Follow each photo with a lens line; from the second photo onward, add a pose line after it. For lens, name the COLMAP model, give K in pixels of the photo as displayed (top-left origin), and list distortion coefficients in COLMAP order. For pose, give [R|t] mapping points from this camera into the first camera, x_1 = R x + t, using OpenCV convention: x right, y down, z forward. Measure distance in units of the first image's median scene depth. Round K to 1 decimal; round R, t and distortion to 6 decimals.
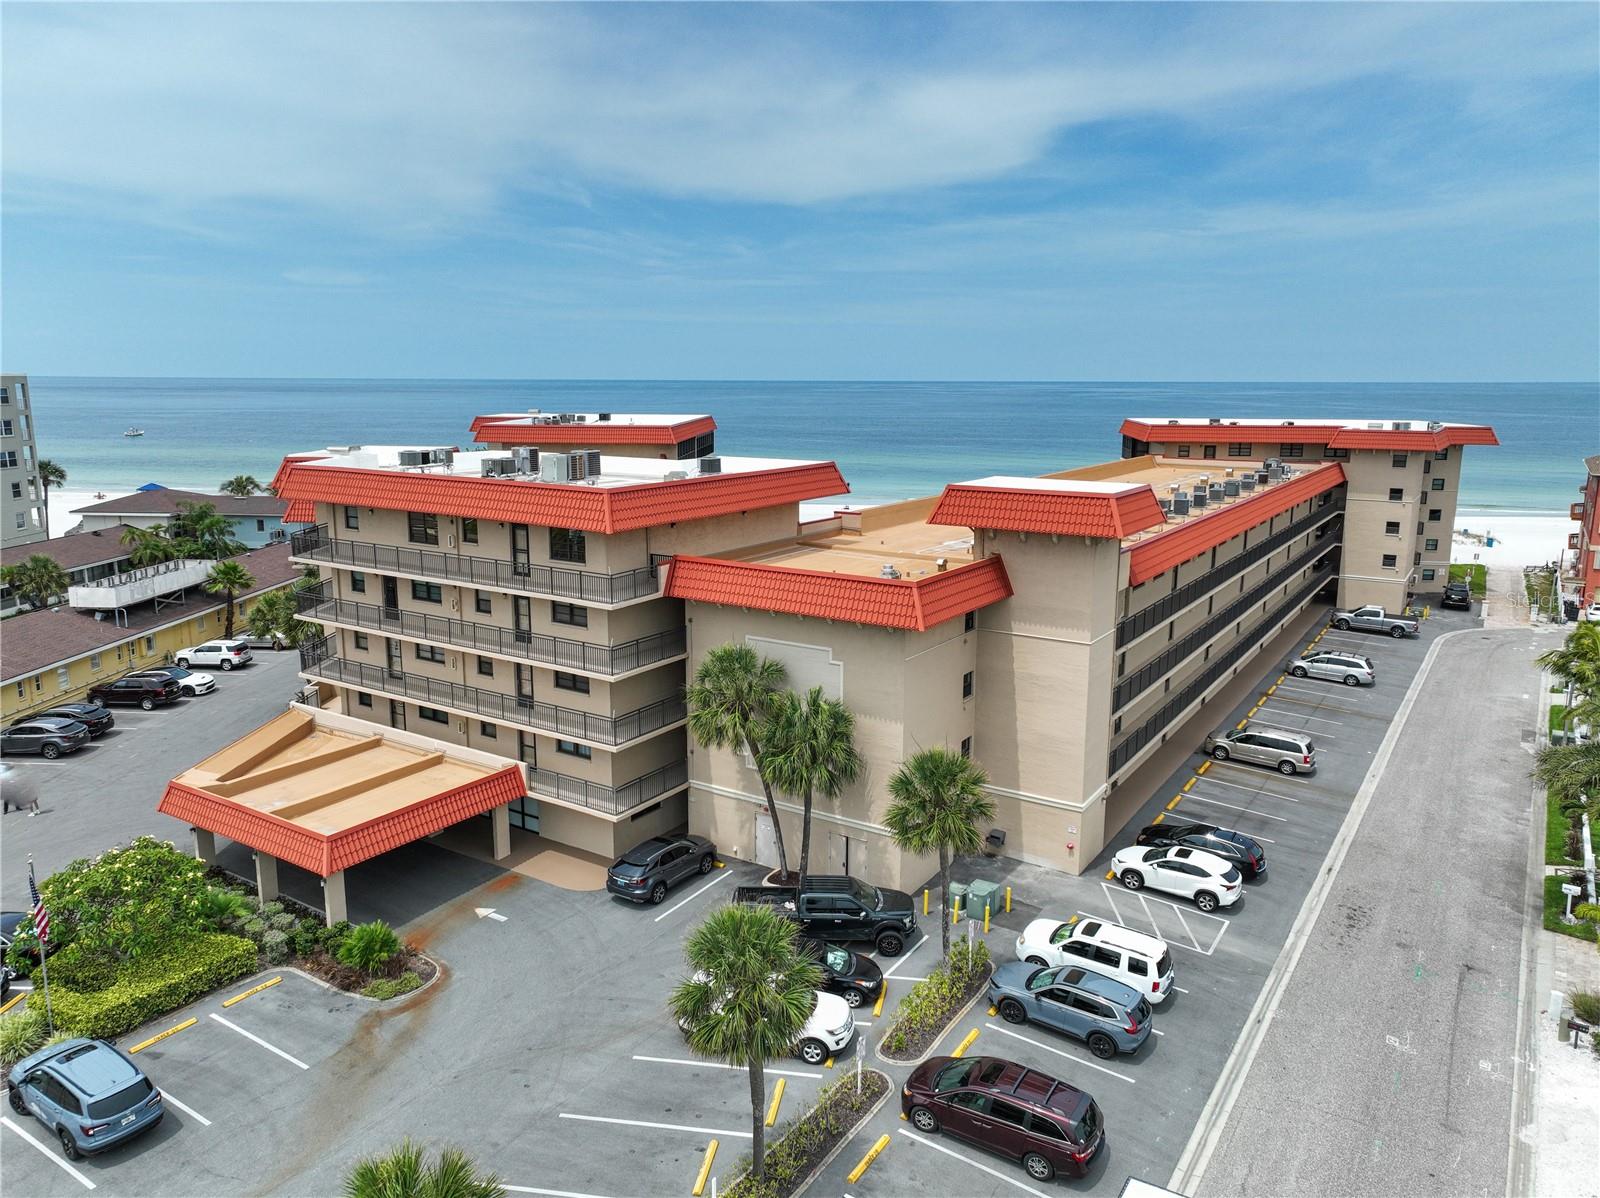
lens RADIAL K [[1109.1, 0, 800.0], [0, 1109.1, 599.0], [0, 0, 1]] dist [0.030159, 0.000923]
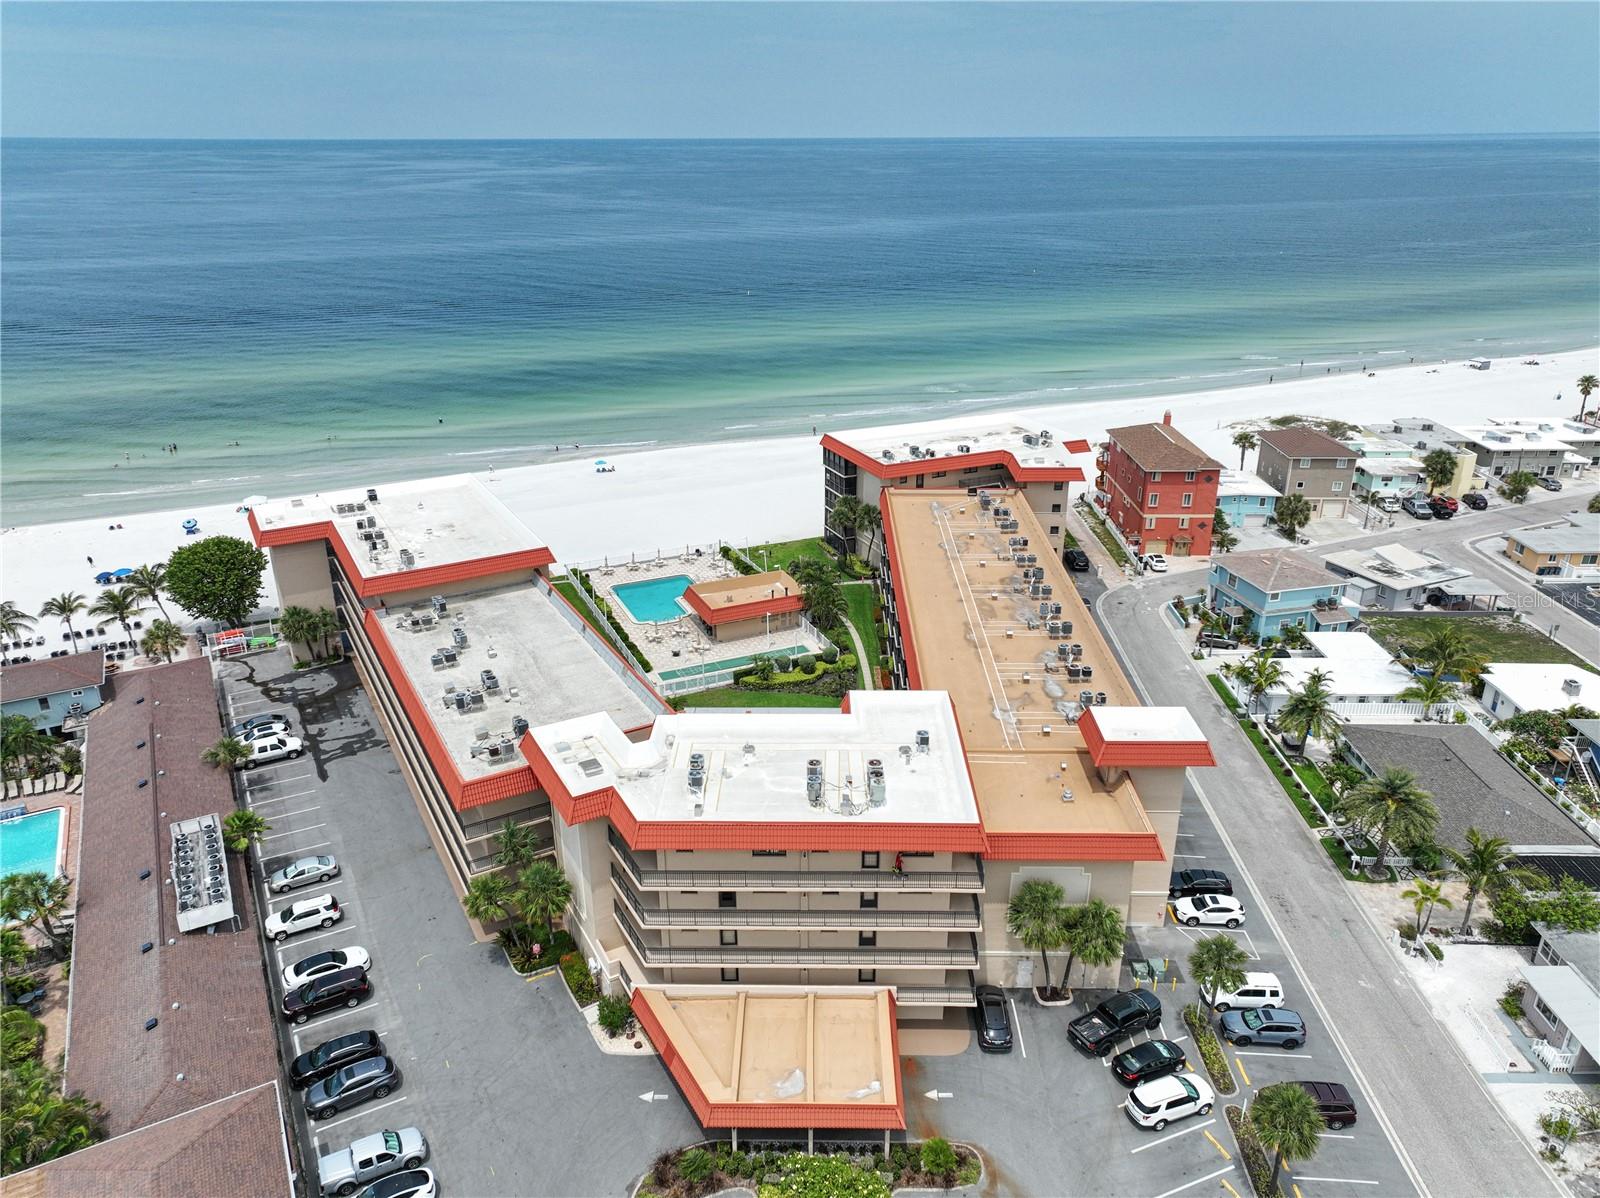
lens RADIAL K [[1107.6, 0, 800.0], [0, 1107.6, 599.0], [0, 0, 1]] dist [0.004636, 0.005942]
pose [[0.845128, -0.212889, 0.490345, -0.955957], [0.108358, 0.966459, 0.232841, -0.701108], [-0.523467, -0.143648, 0.839849, -0.099152]]
